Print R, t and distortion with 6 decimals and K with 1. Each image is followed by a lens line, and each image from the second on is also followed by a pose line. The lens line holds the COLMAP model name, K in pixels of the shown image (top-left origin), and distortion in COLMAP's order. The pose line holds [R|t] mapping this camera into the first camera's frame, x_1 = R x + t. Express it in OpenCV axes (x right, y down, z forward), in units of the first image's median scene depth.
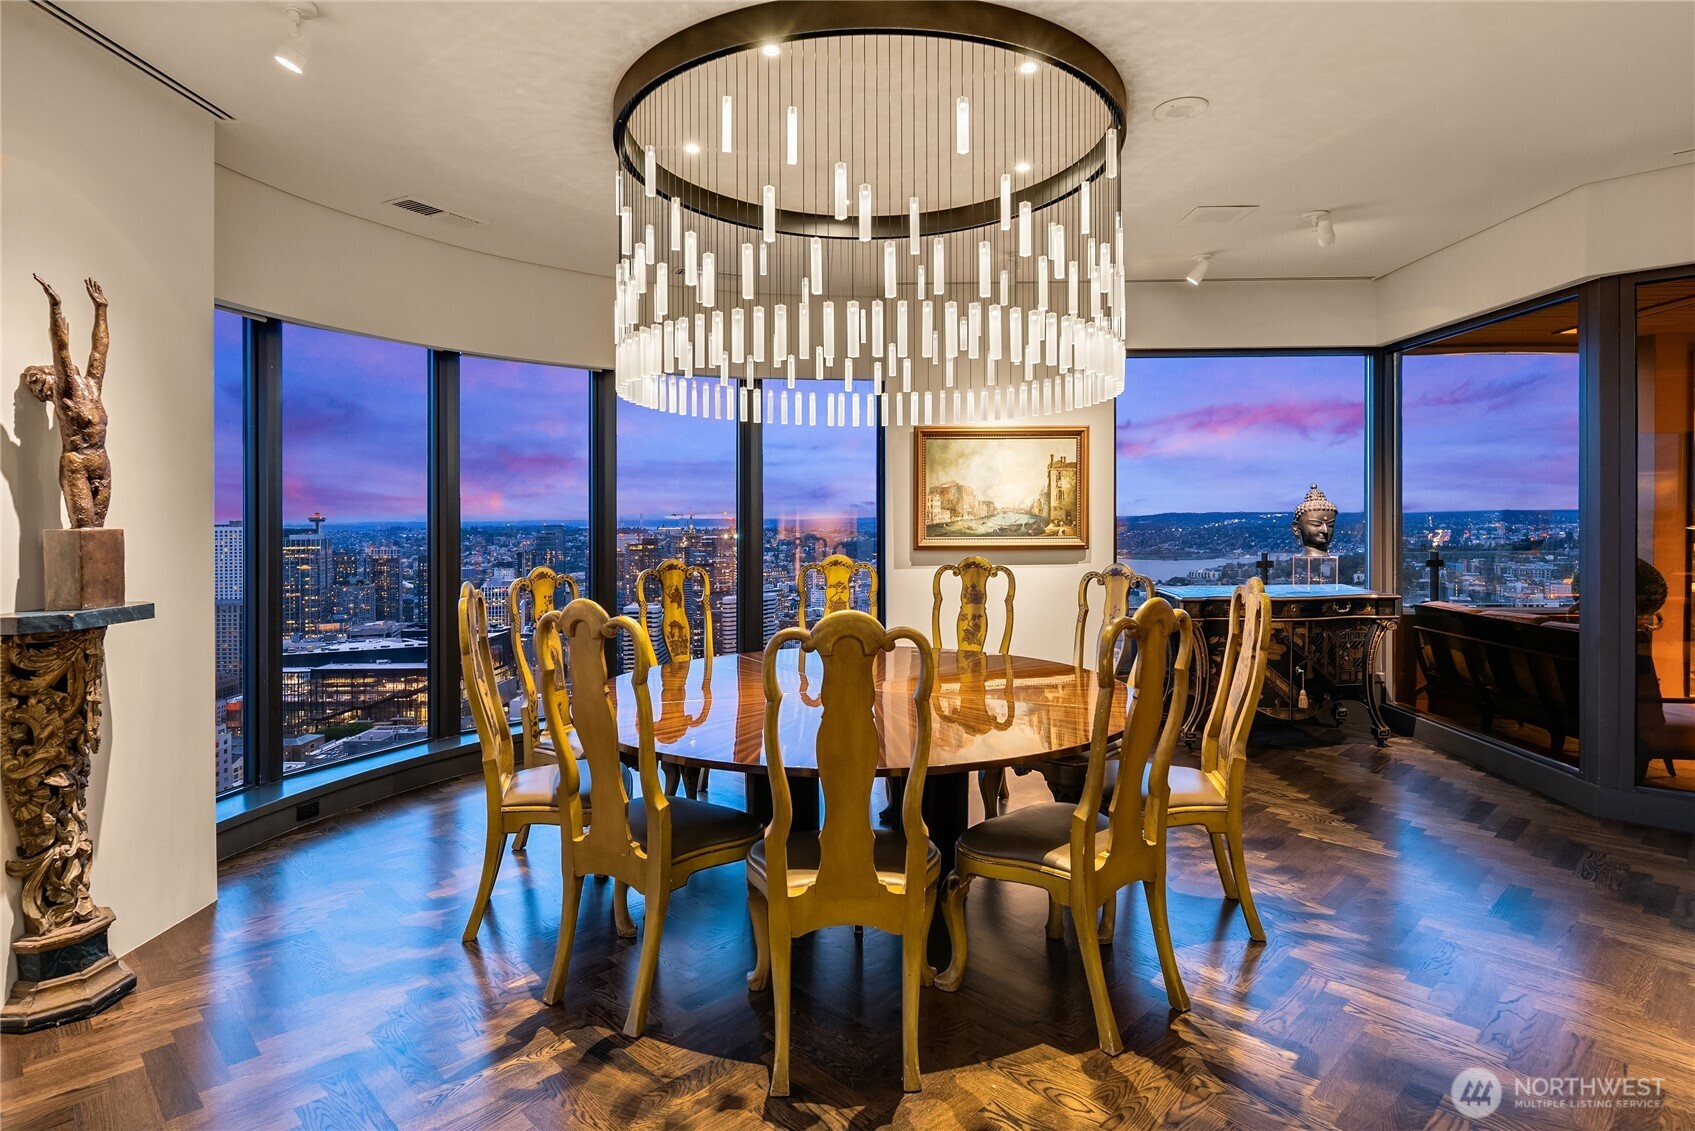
lens RADIAL K [[929.1, 0, 853.6], [0, 929.1, 513.0], [0, 0, 1]] dist [0.000302, 0.000548]
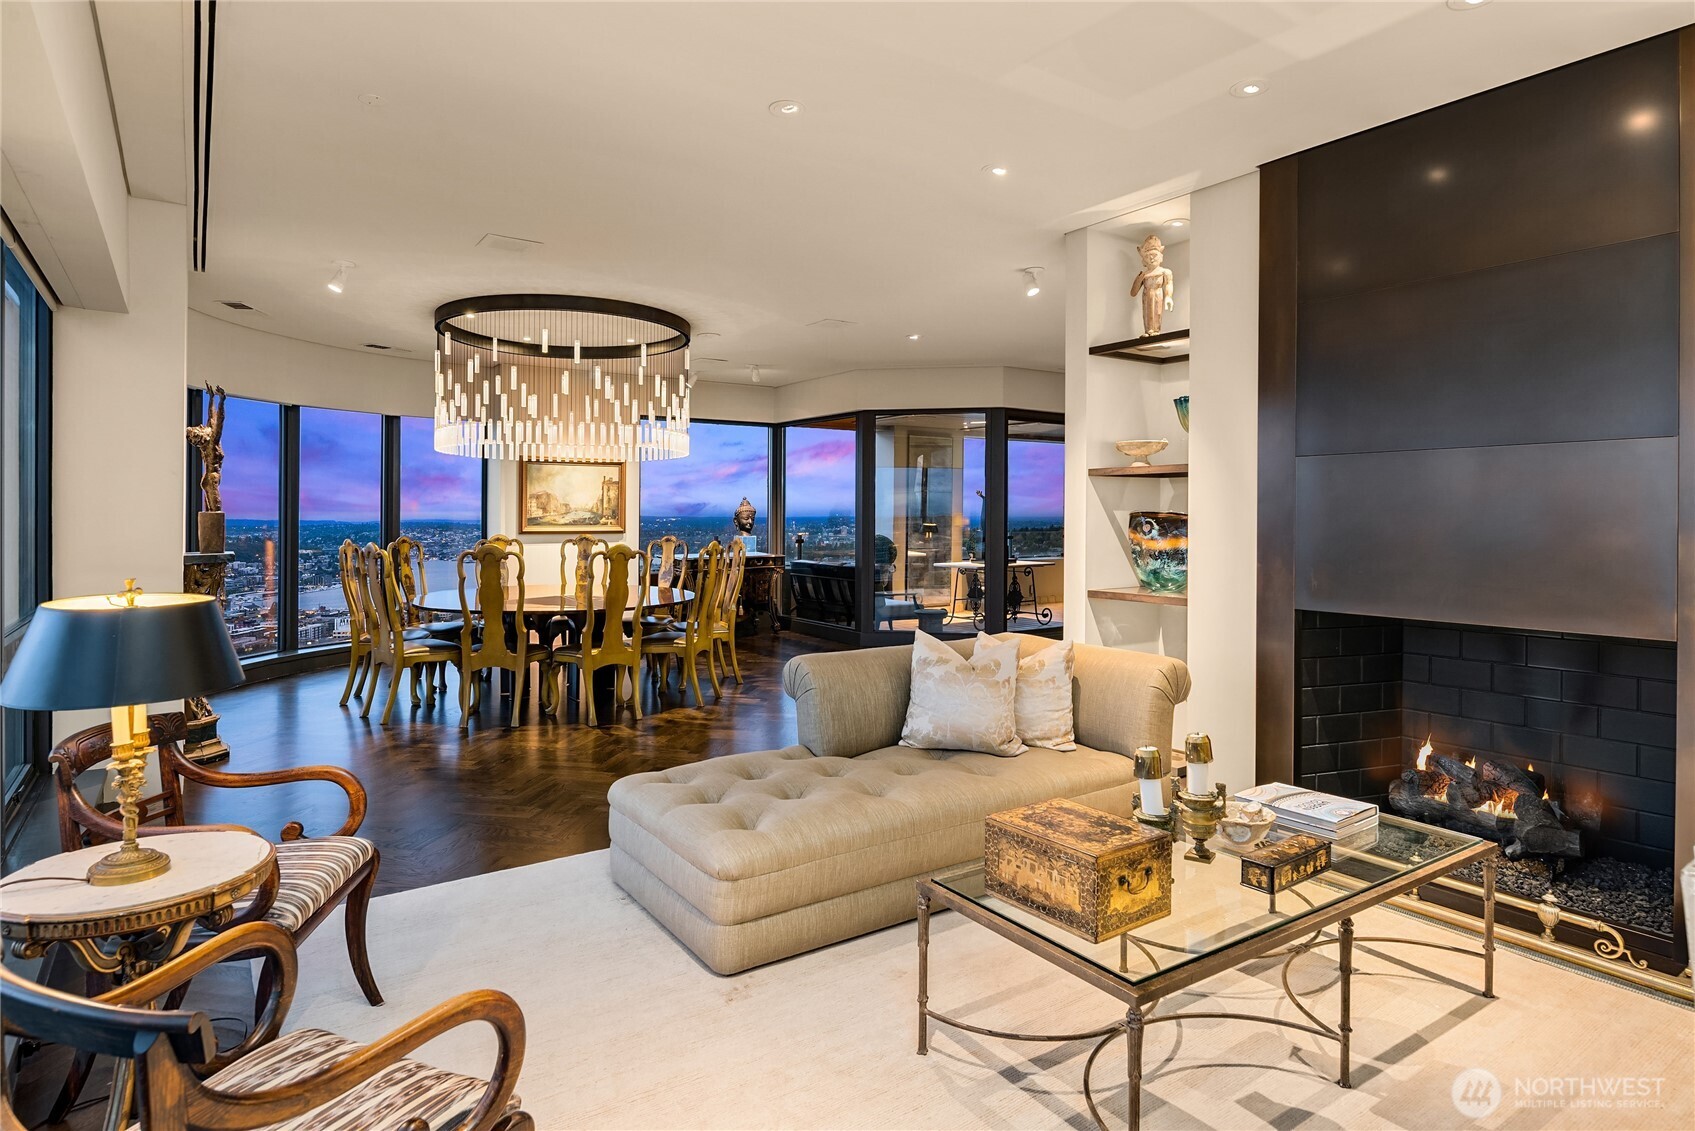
lens RADIAL K [[929.1, 0, 853.6], [0, 929.1, 513.0], [0, 0, 1]] dist [0.000302, 0.000548]
pose [[0.814760, 0.009845, 0.579715, -0.396996], [-0.007735, 0.999951, -0.006111, 0.009880], [-0.579747, 0.000495, 0.814796, -0.627052]]
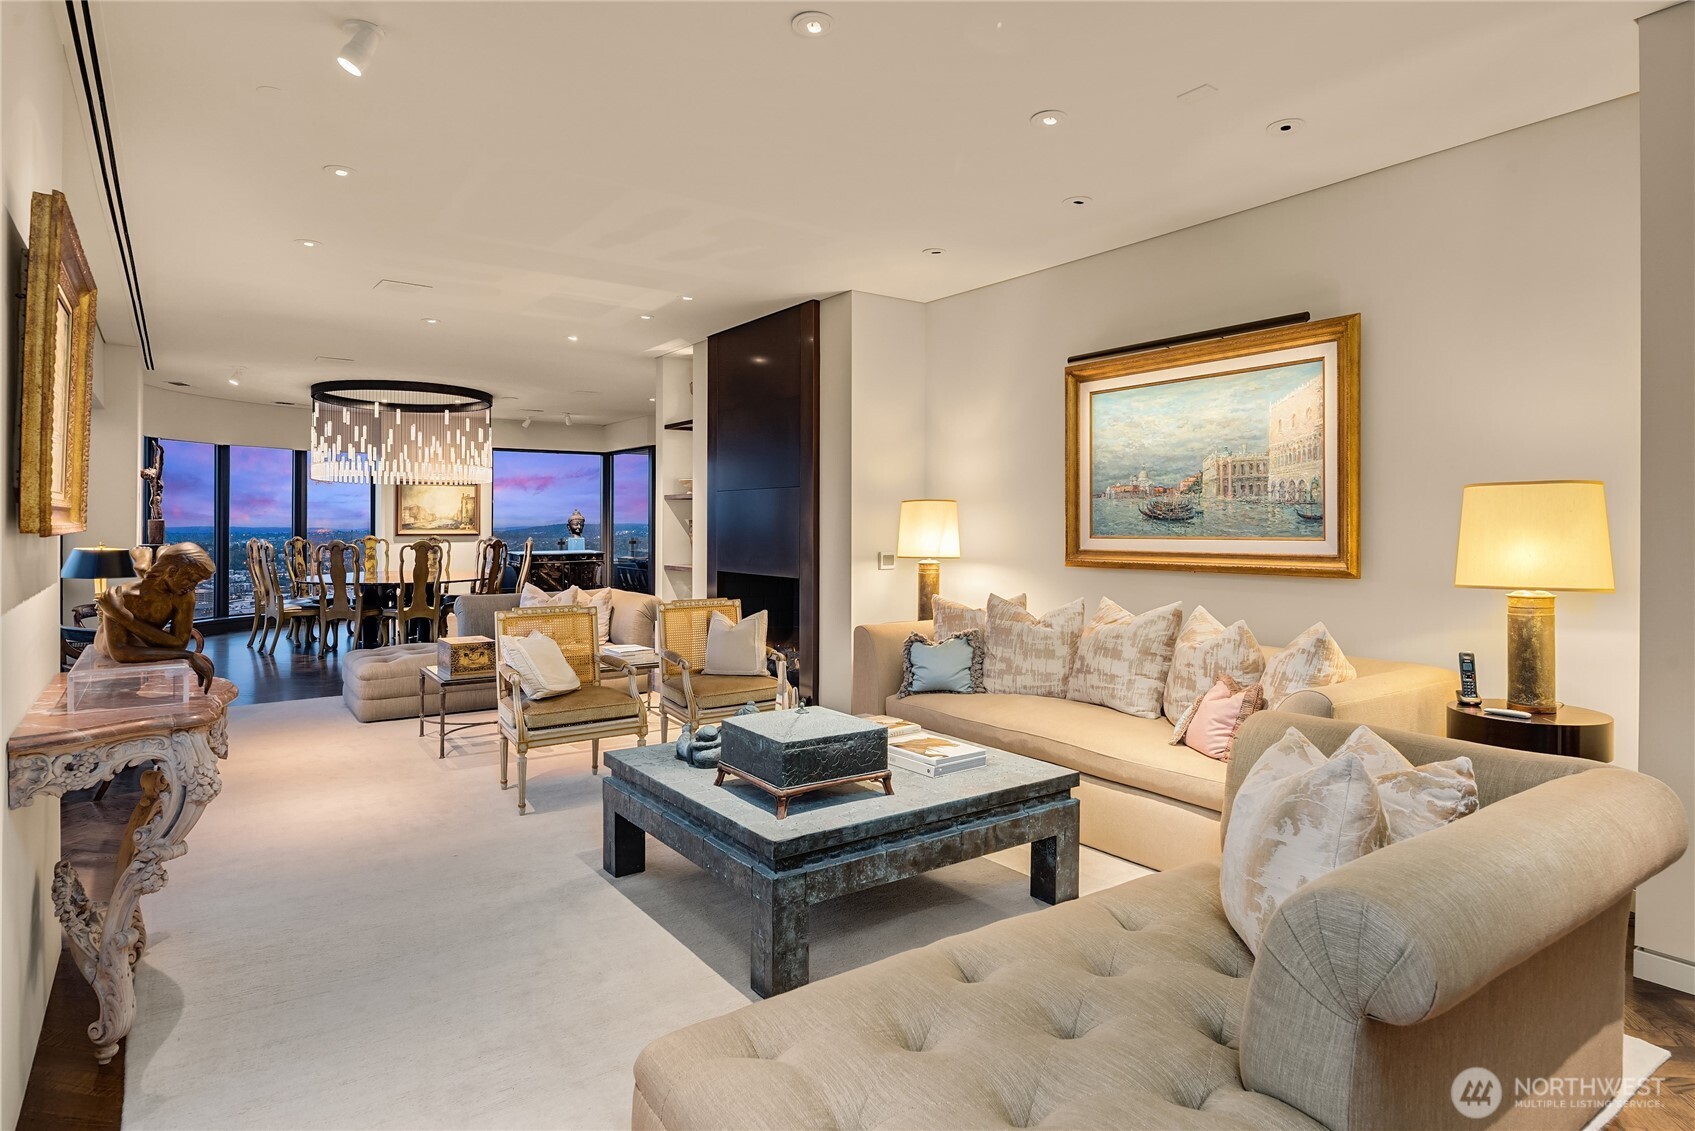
lens RADIAL K [[923.9, 0, 847.8], [0, 923.9, 525.1], [0, 0, 1]] dist [0.000043, -0.000430]
pose [[0.809411, 0.006589, 0.587206, -0.354182], [-0.007655, 0.999970, -0.000669, 0.008735], [-0.587193, -0.003953, 0.809437, -1.388737]]
